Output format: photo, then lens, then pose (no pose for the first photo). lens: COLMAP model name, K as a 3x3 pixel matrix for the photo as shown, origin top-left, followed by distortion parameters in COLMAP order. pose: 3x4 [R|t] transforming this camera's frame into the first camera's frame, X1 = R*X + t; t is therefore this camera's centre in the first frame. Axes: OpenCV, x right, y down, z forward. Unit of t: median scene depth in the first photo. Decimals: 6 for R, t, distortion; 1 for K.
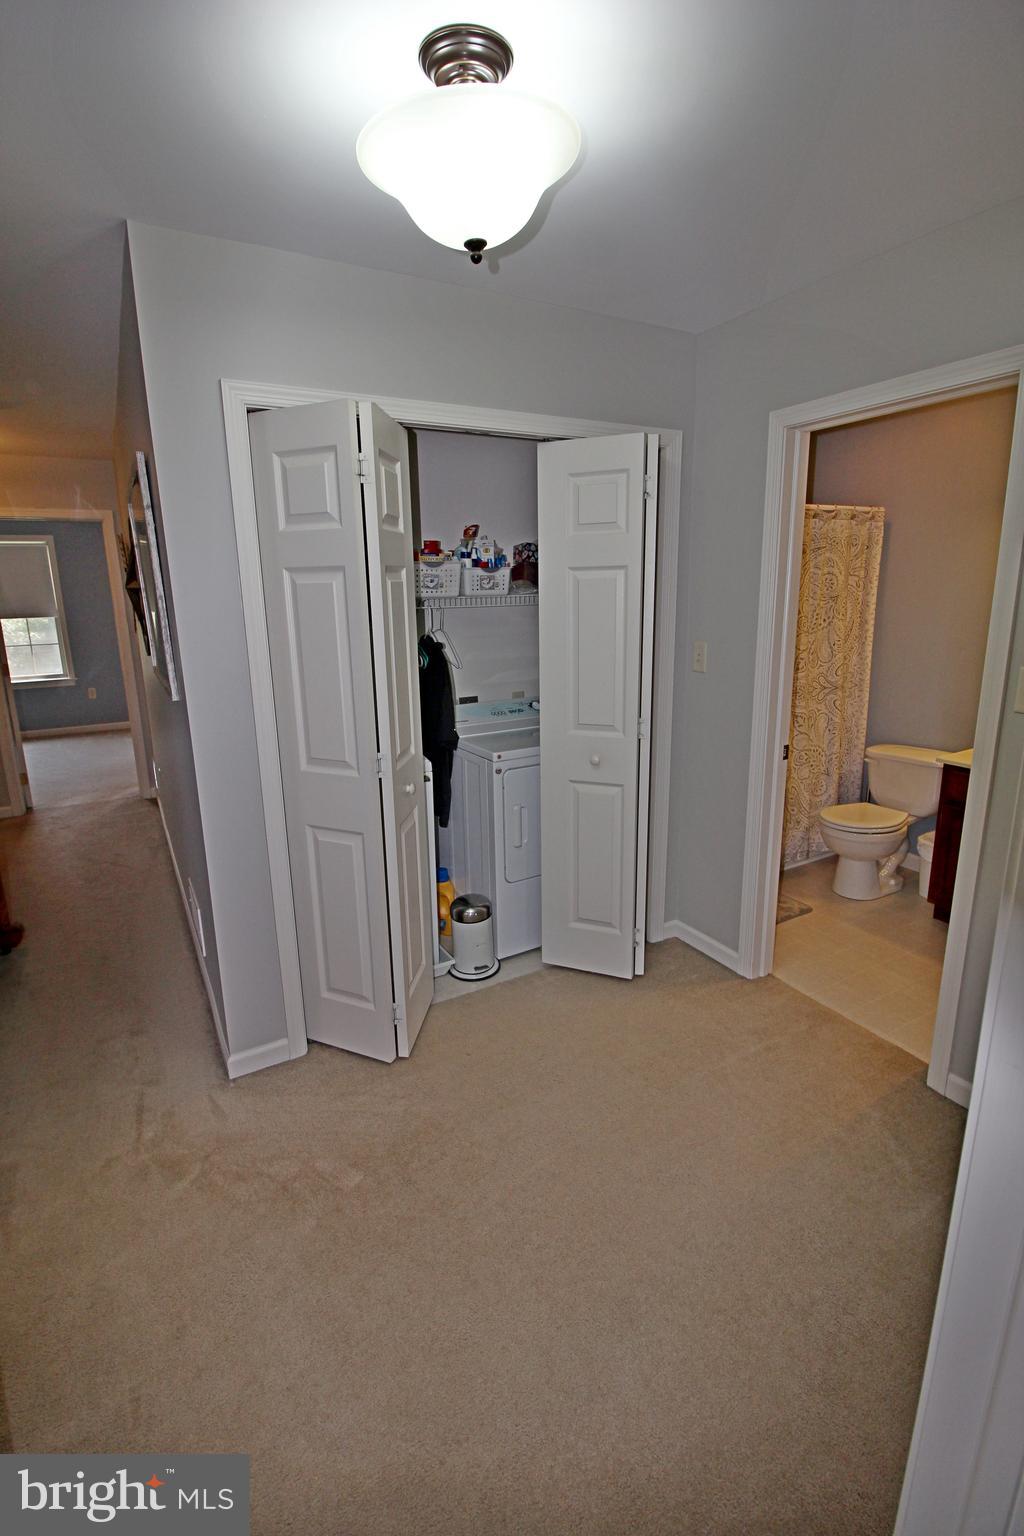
lens RADIAL K [[712.5, 0, 512.0], [0, 712.5, 768.0], [0, 0, 1]] dist [0.002551, -0.013168]
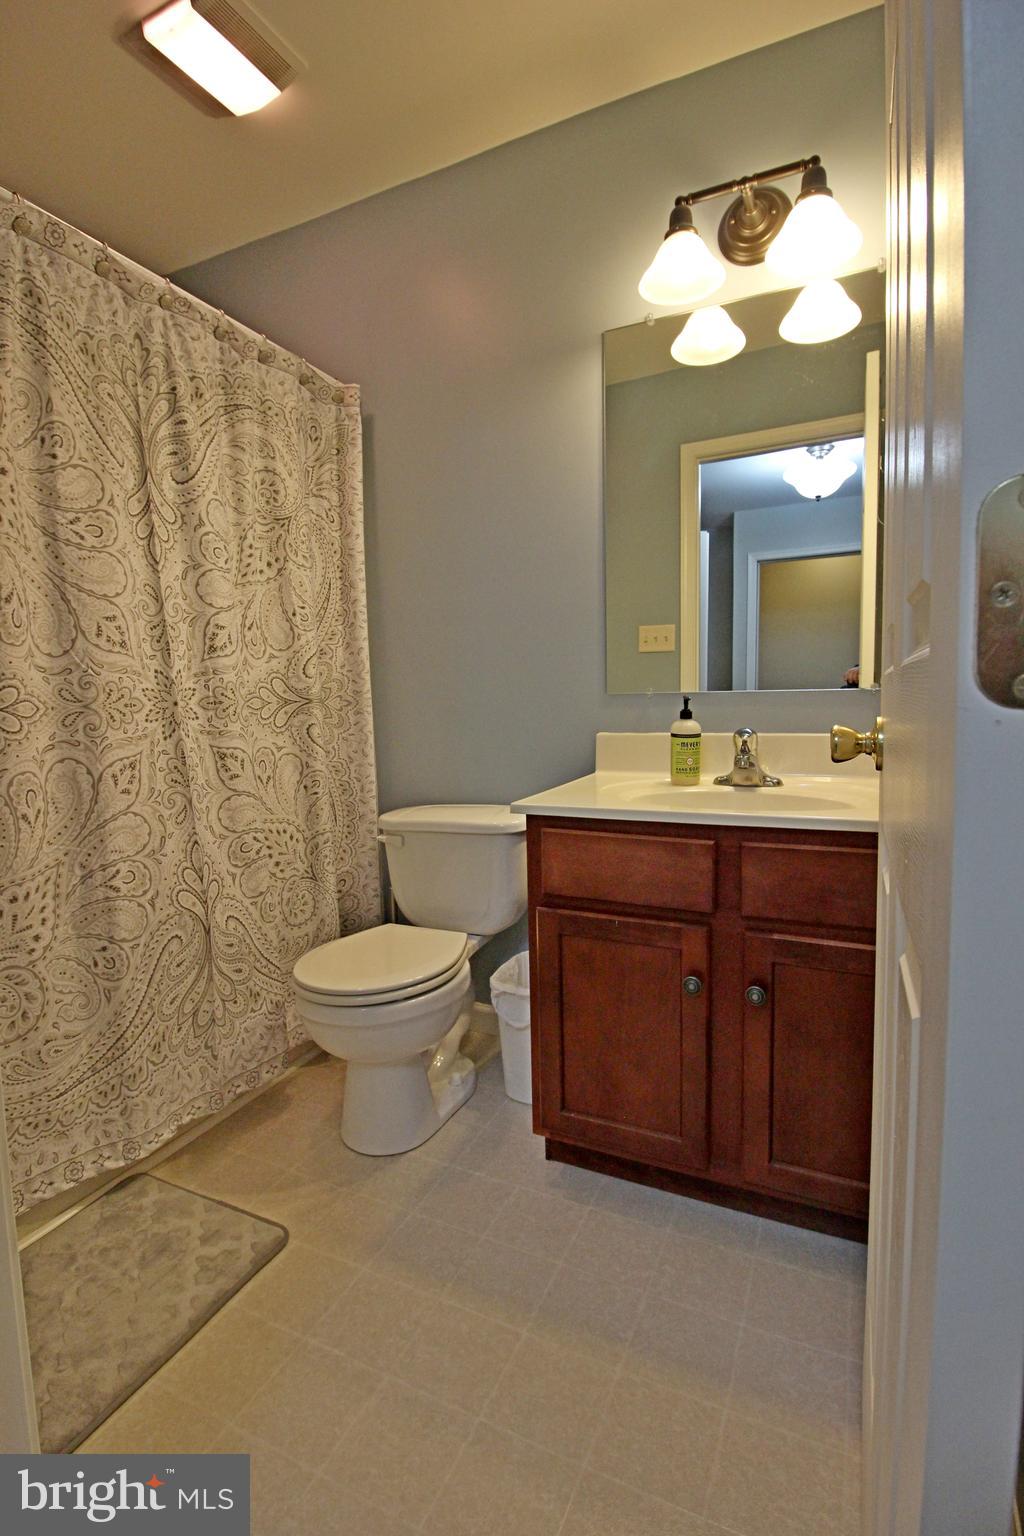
lens RADIAL K [[712.5, 0, 512.0], [0, 712.5, 768.0], [0, 0, 1]] dist [0.002551, -0.013168]
pose [[0.817560, -0.039356, 0.574498, 0.282739], [0.140933, 0.980996, -0.133358, 0.019743], [-0.558332, 0.189994, 0.807569, 0.526607]]
